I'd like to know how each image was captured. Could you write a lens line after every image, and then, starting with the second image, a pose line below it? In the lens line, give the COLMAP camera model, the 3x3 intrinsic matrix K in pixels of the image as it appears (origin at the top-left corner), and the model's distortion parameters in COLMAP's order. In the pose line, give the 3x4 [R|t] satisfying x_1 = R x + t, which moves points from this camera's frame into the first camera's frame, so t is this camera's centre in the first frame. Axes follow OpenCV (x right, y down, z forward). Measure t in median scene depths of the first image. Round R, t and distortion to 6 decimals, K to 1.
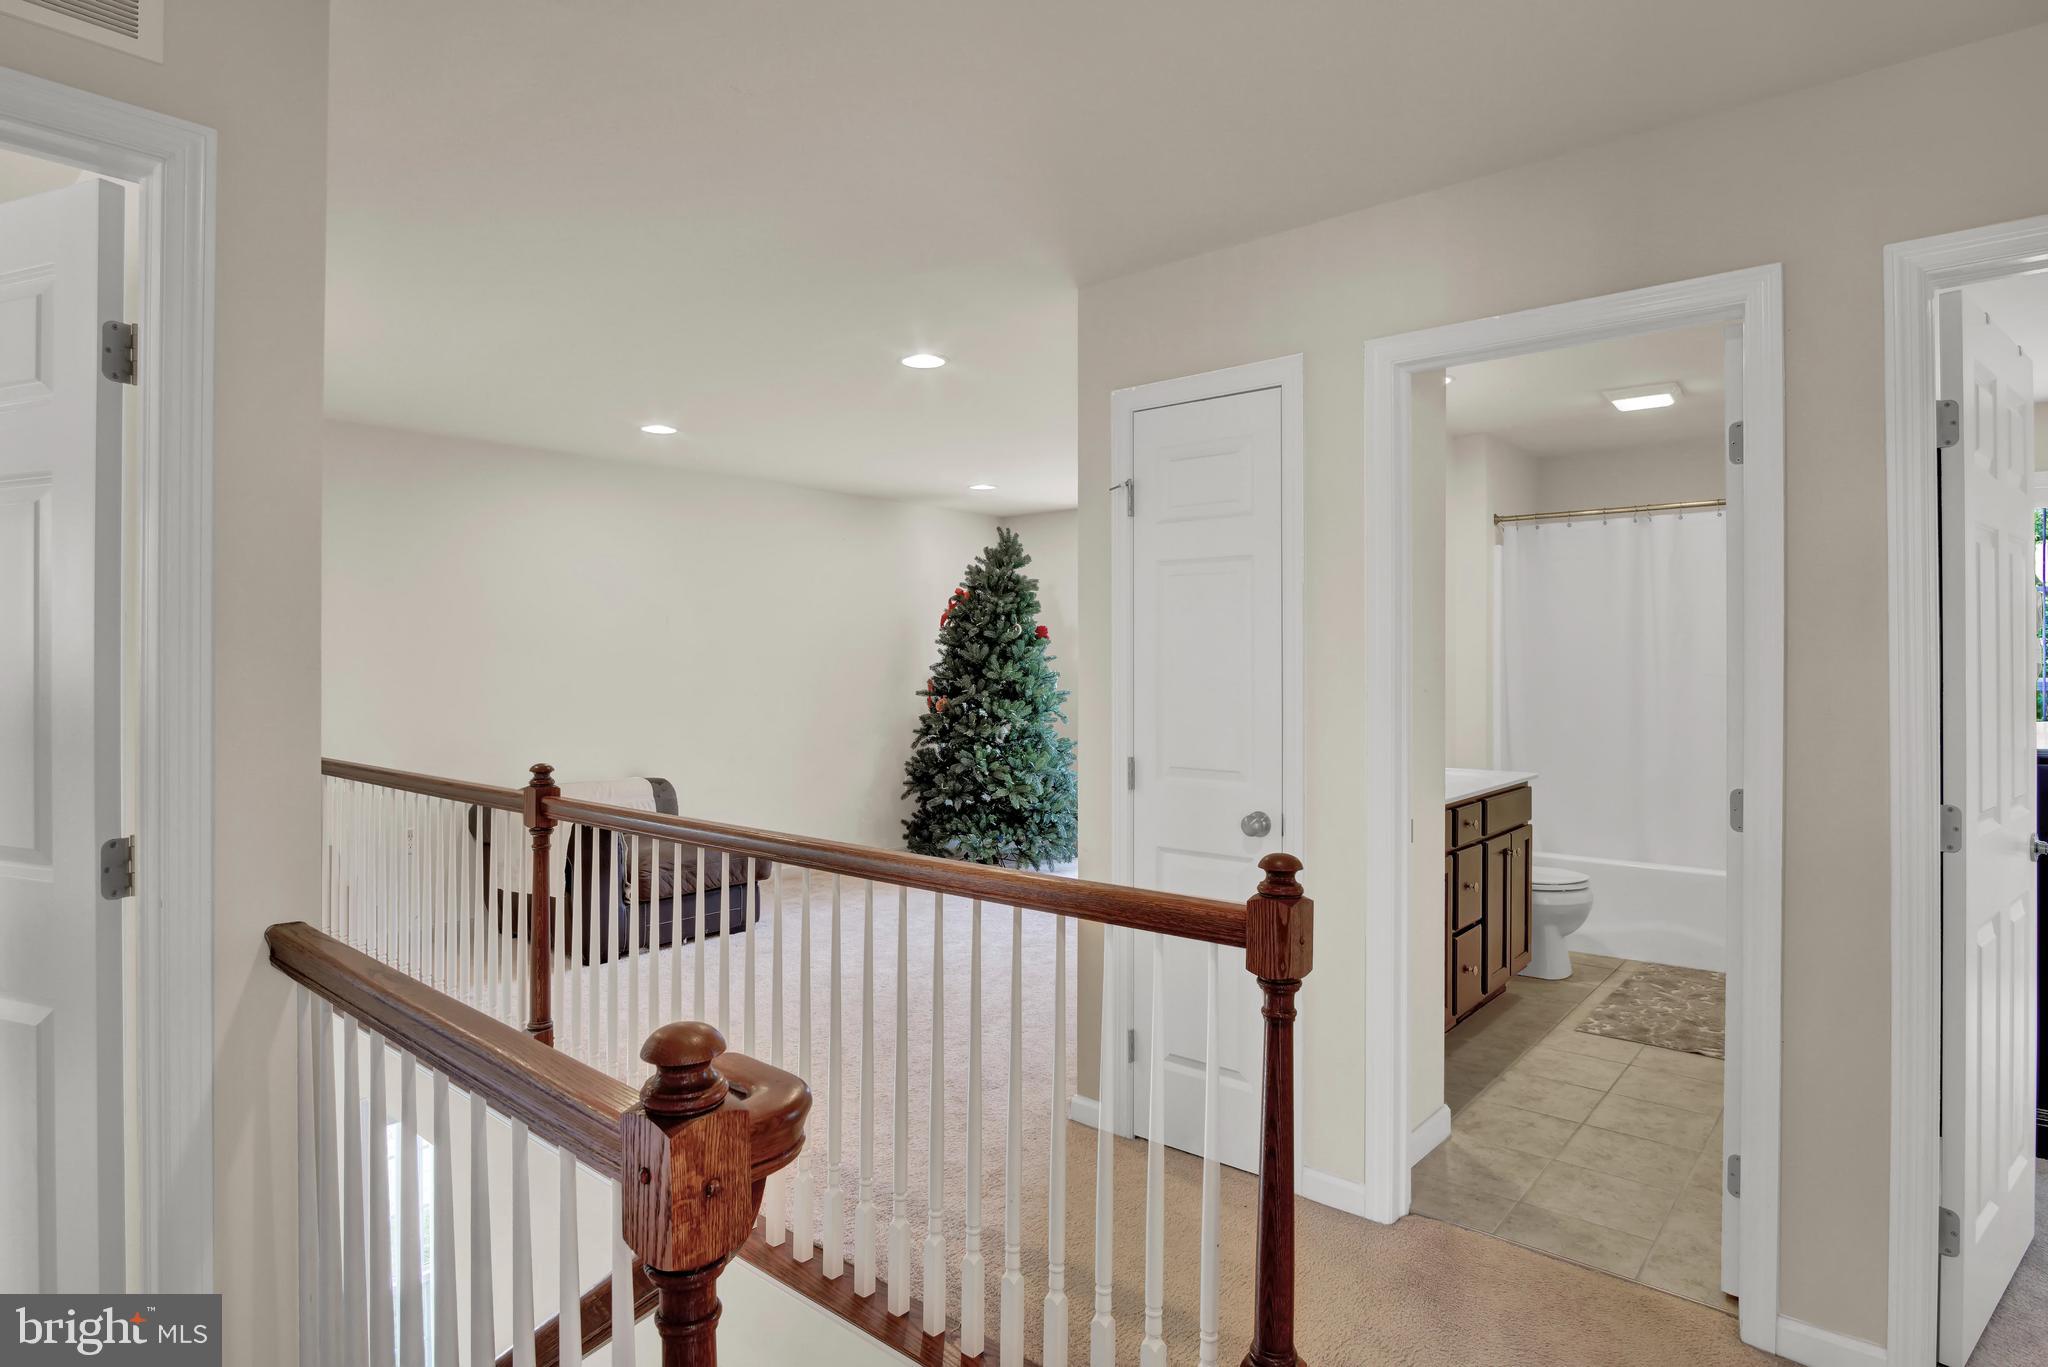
lens RADIAL K [[1114.1, 0, 1017.7], [0, 1114.1, 674.4], [0, 0, 1]] dist [-0.008287, 0.001185]
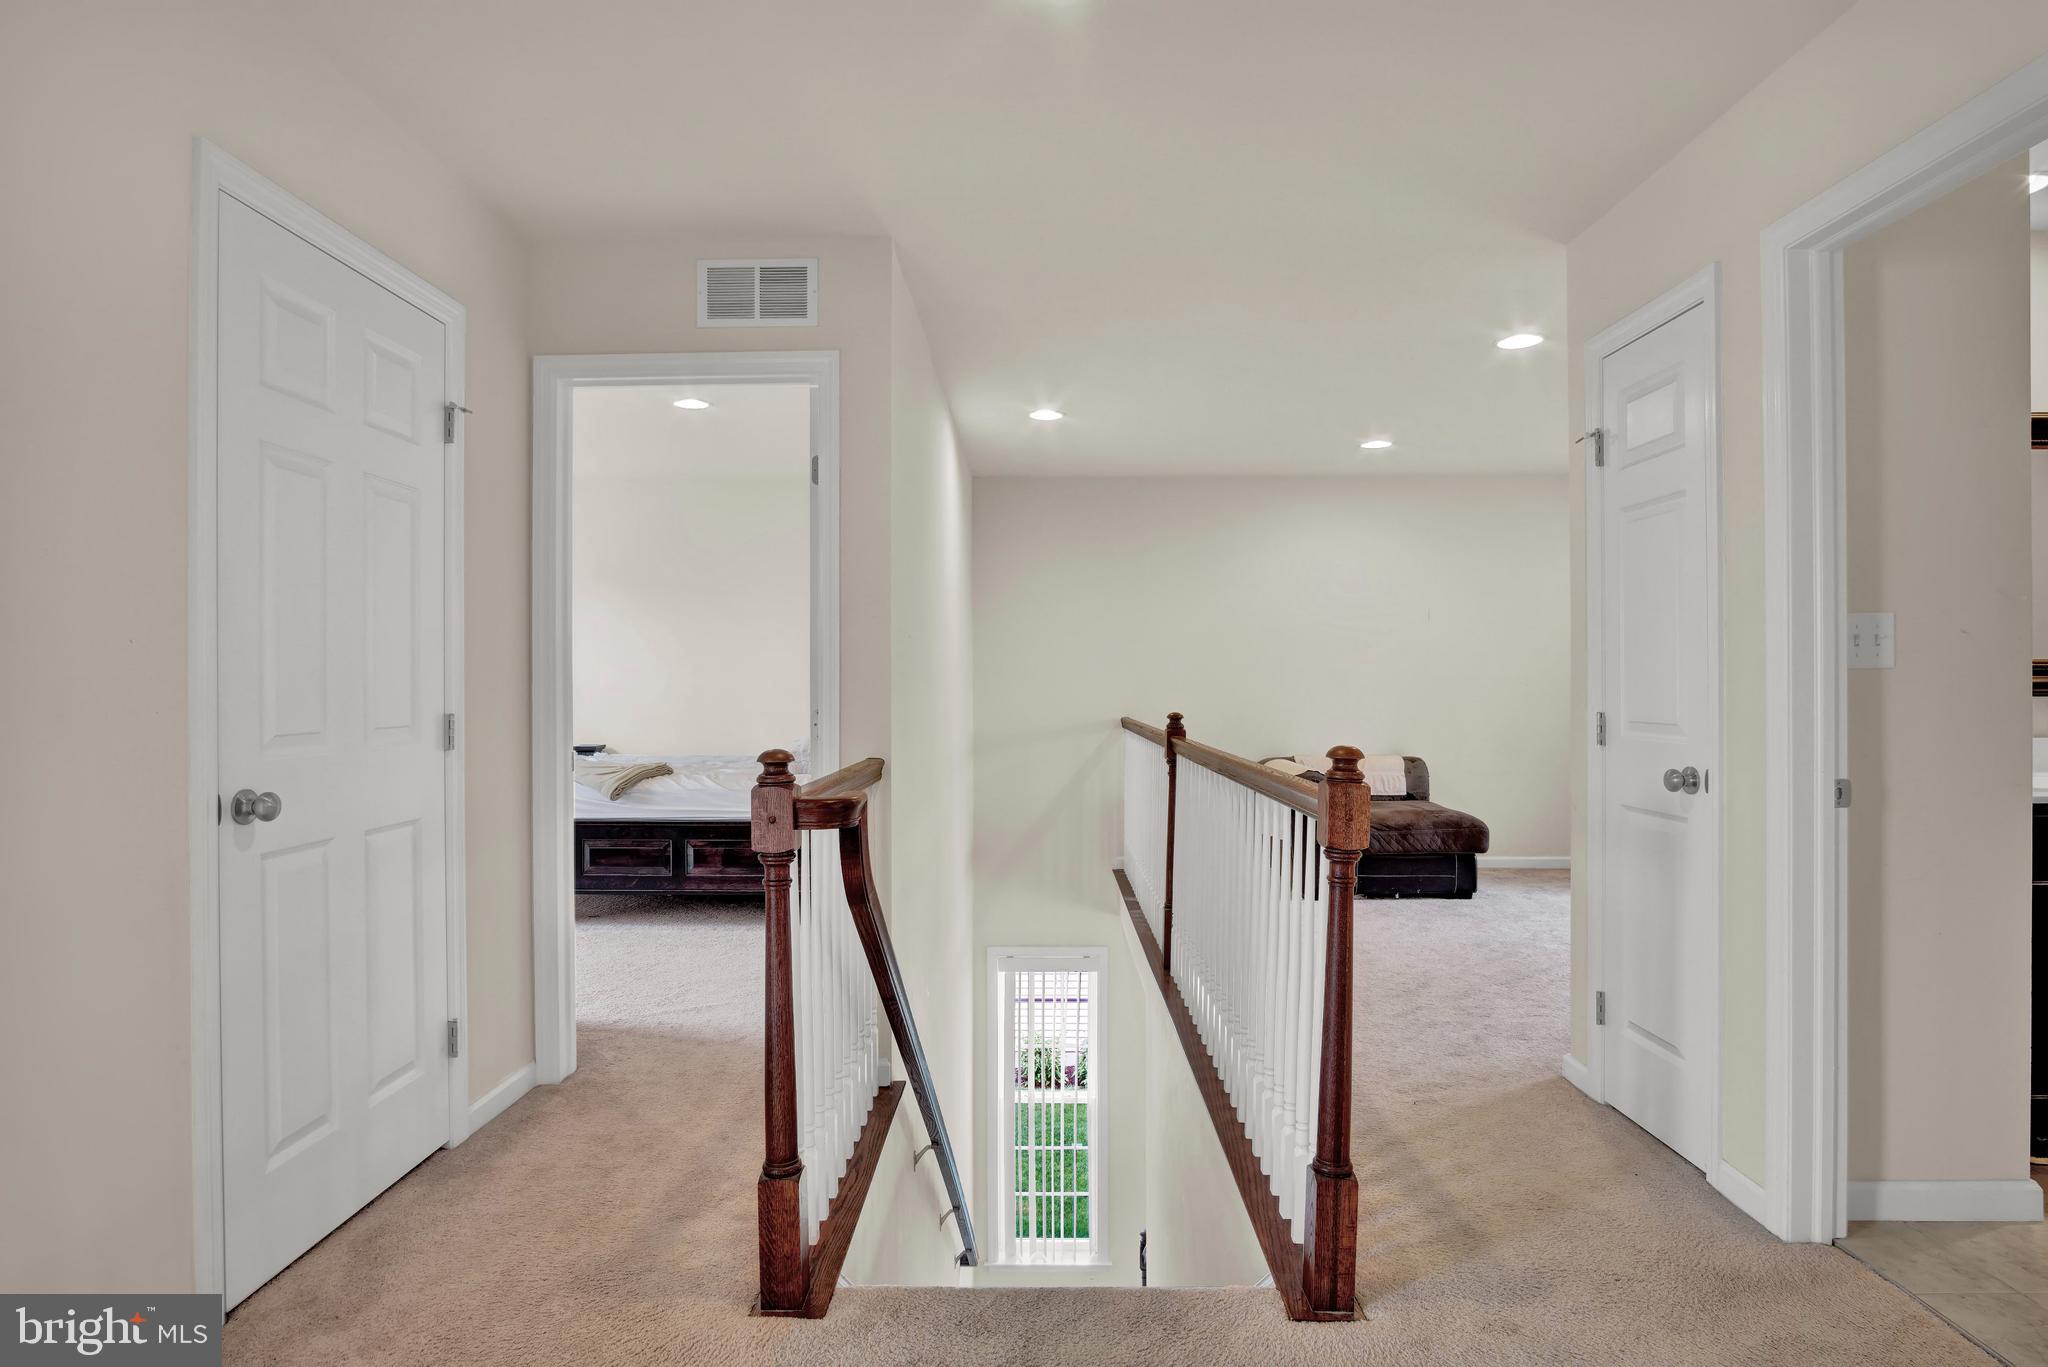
lens RADIAL K [[1114.1, 0, 1023.7], [0, 1114.1, 687.0], [0, 0, 1]] dist [-0.008287, 0.001185]
pose [[0.646613, 0.002258, -0.762815, 0.508630], [-0.008199, 0.999958, -0.003991, 0.058950], [0.762774, 0.008835, 0.646604, -0.015895]]
